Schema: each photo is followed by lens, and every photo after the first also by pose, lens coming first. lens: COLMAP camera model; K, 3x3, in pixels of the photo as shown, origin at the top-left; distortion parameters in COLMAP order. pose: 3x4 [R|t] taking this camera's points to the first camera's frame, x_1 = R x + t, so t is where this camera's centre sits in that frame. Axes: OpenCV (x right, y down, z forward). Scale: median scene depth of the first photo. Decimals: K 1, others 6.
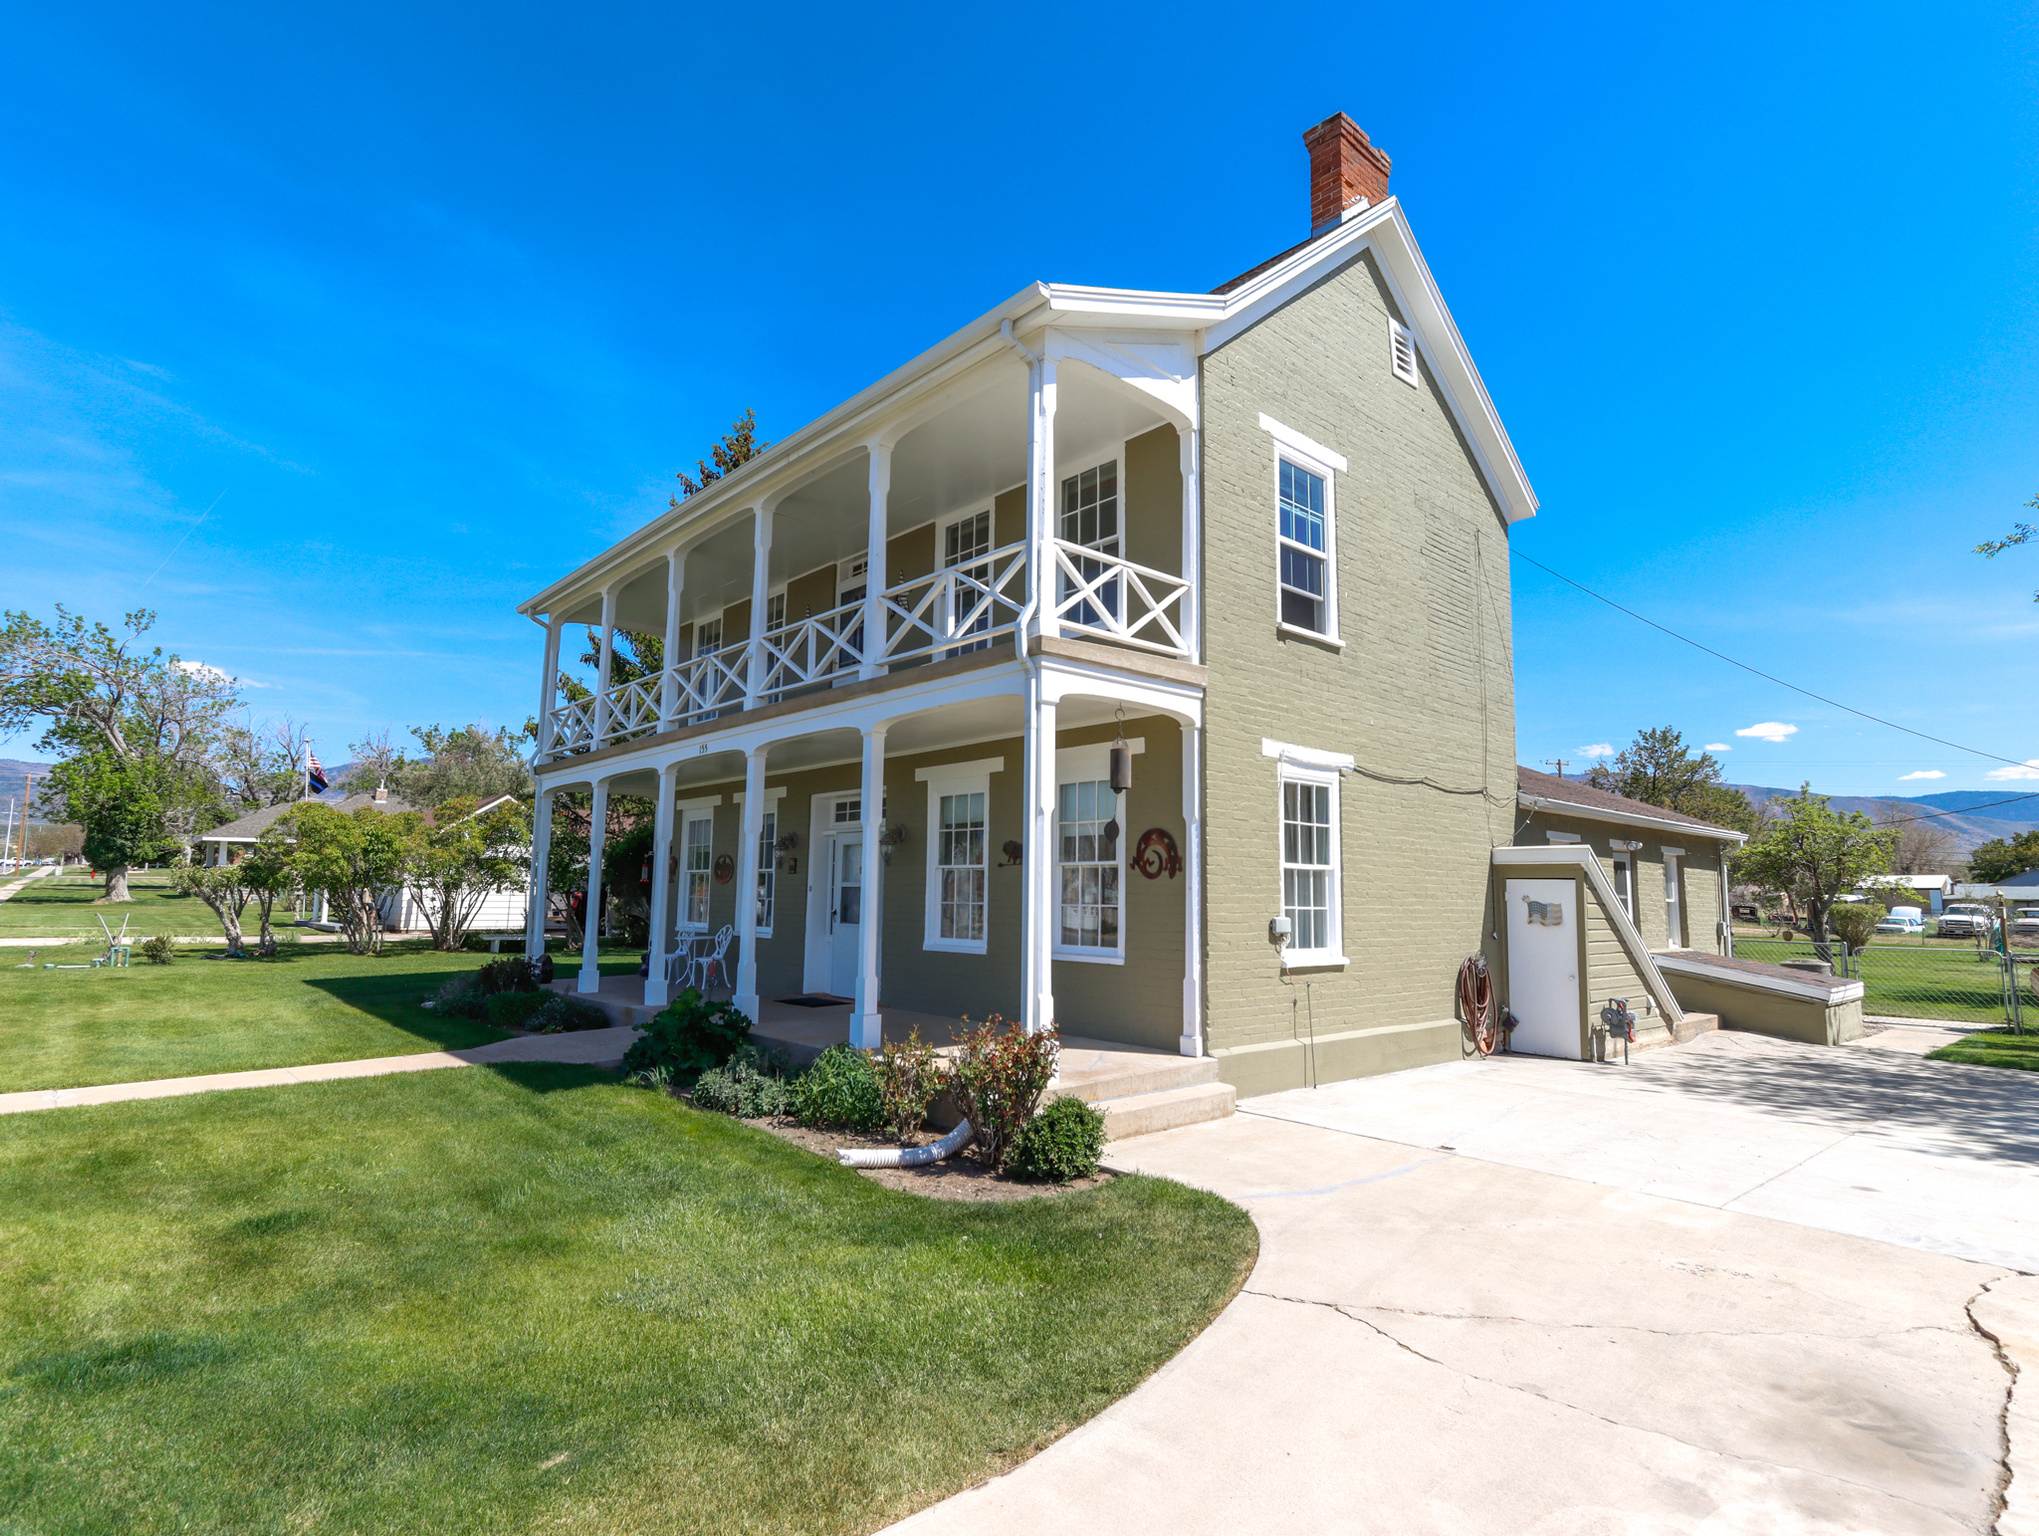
lens RADIAL K [[1045.1, 0, 1020.9], [0, 1045.1, 779.8], [0, 0, 1]] dist [0.000260, 0.002760]
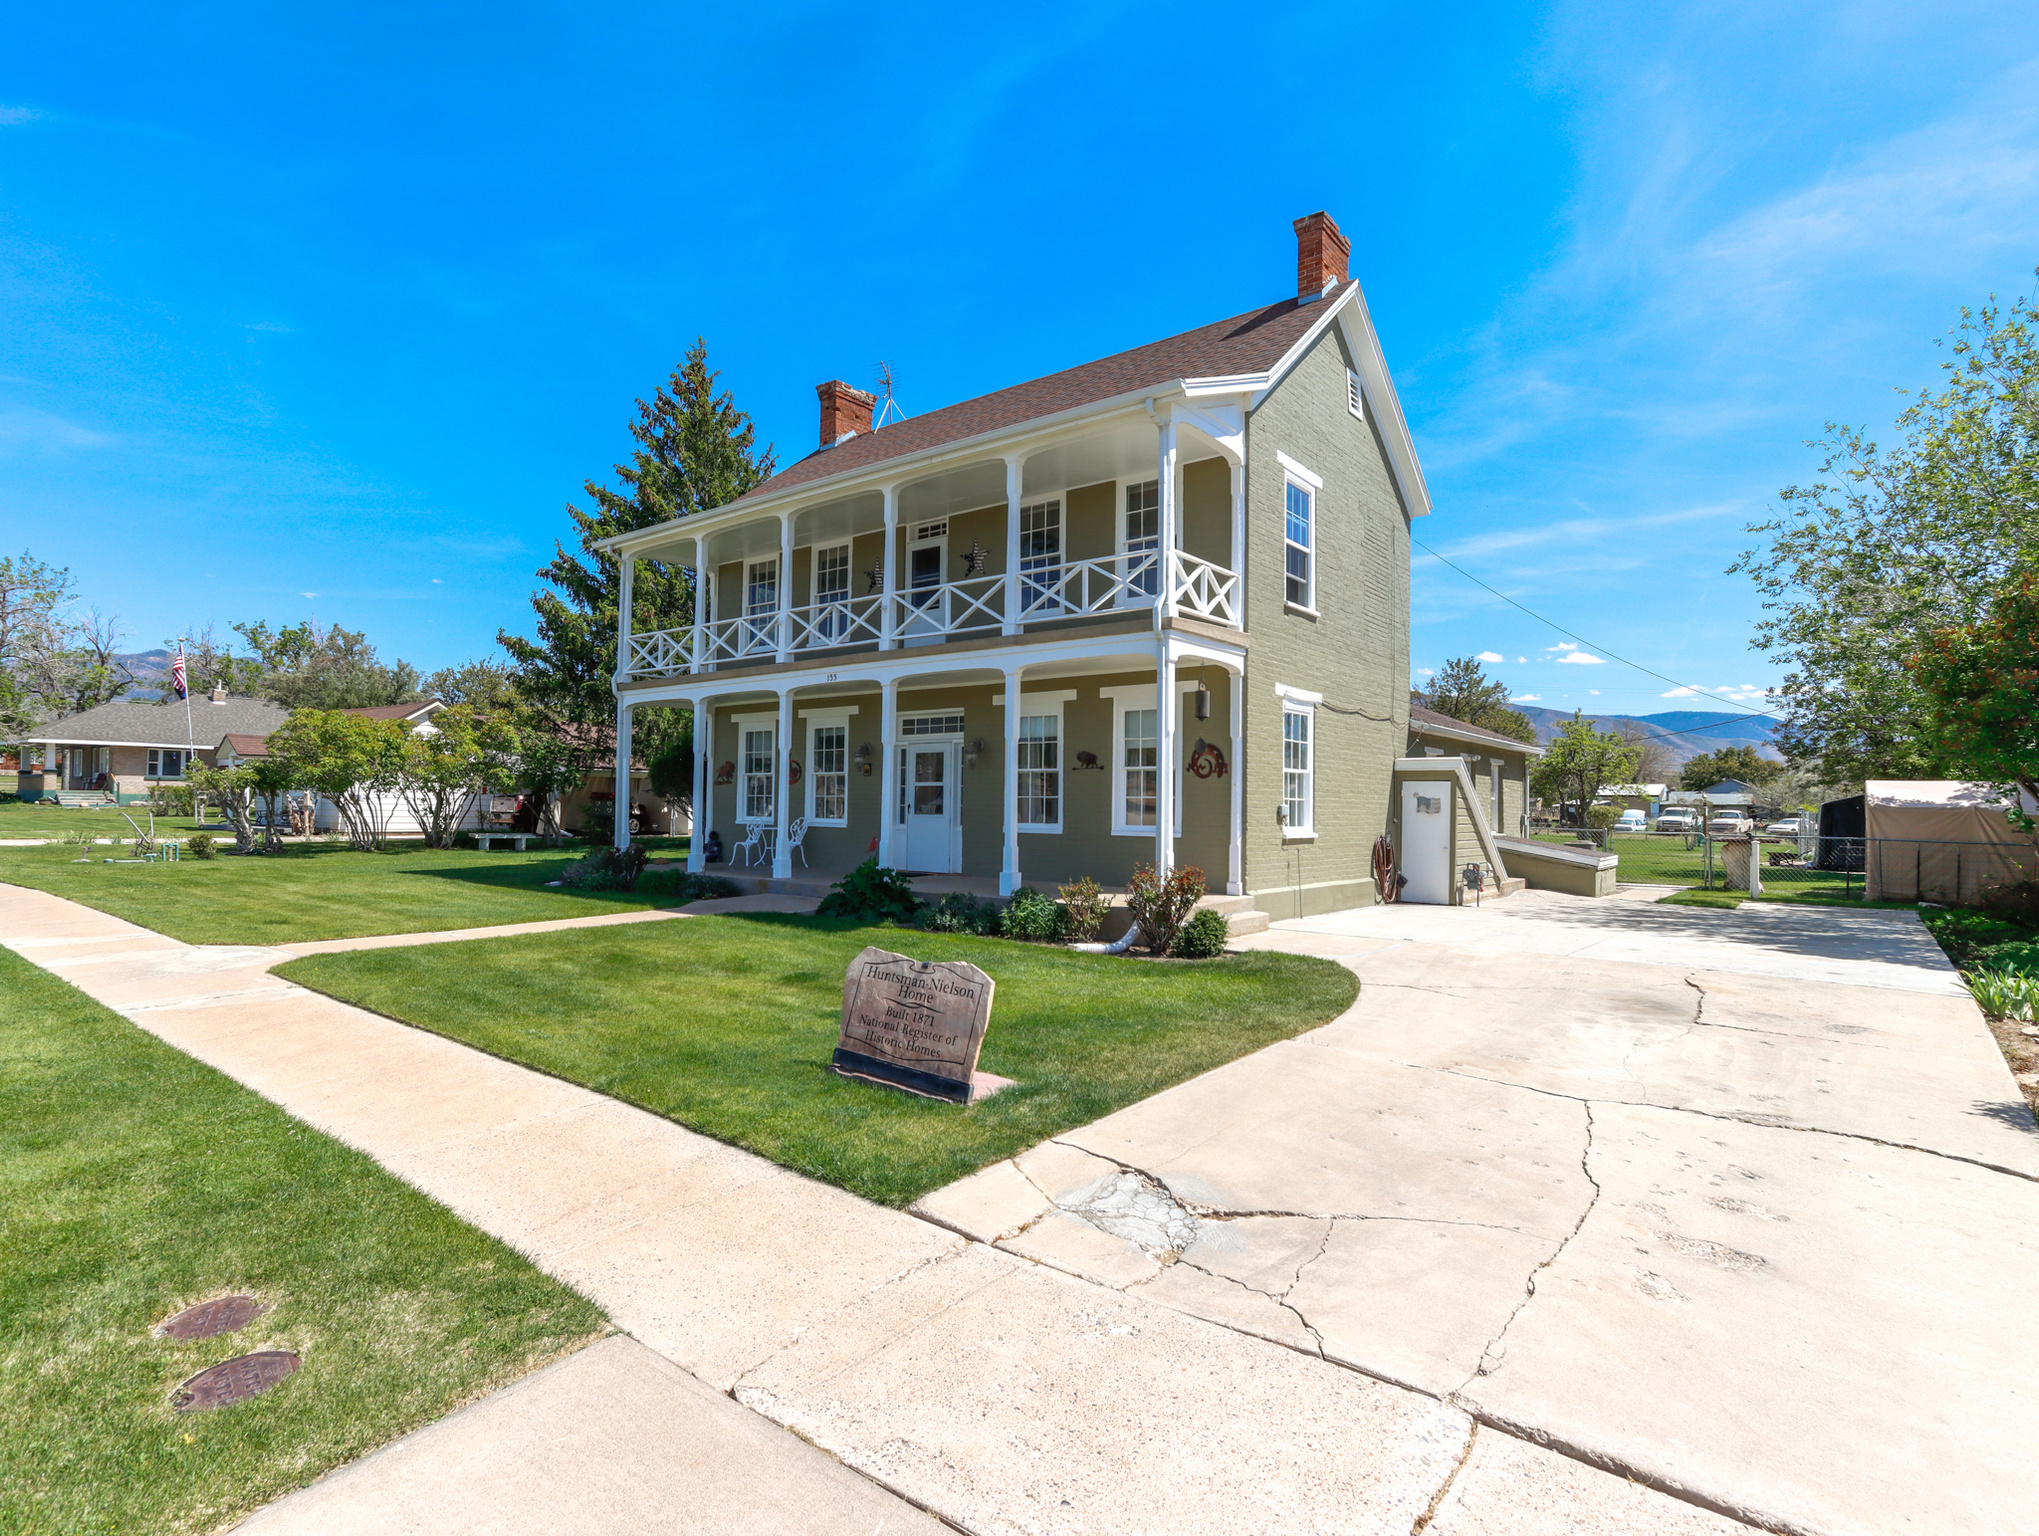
lens RADIAL K [[1045.1, 0, 1020.9], [0, 1045.1, 779.8], [0, 0, 1]] dist [0.000260, 0.002760]
pose [[0.985278, 0.002620, 0.170940, -0.313362], [-0.017484, 0.996184, 0.085509, -0.019762], [-0.170064, -0.087239, 0.981564, -0.324081]]
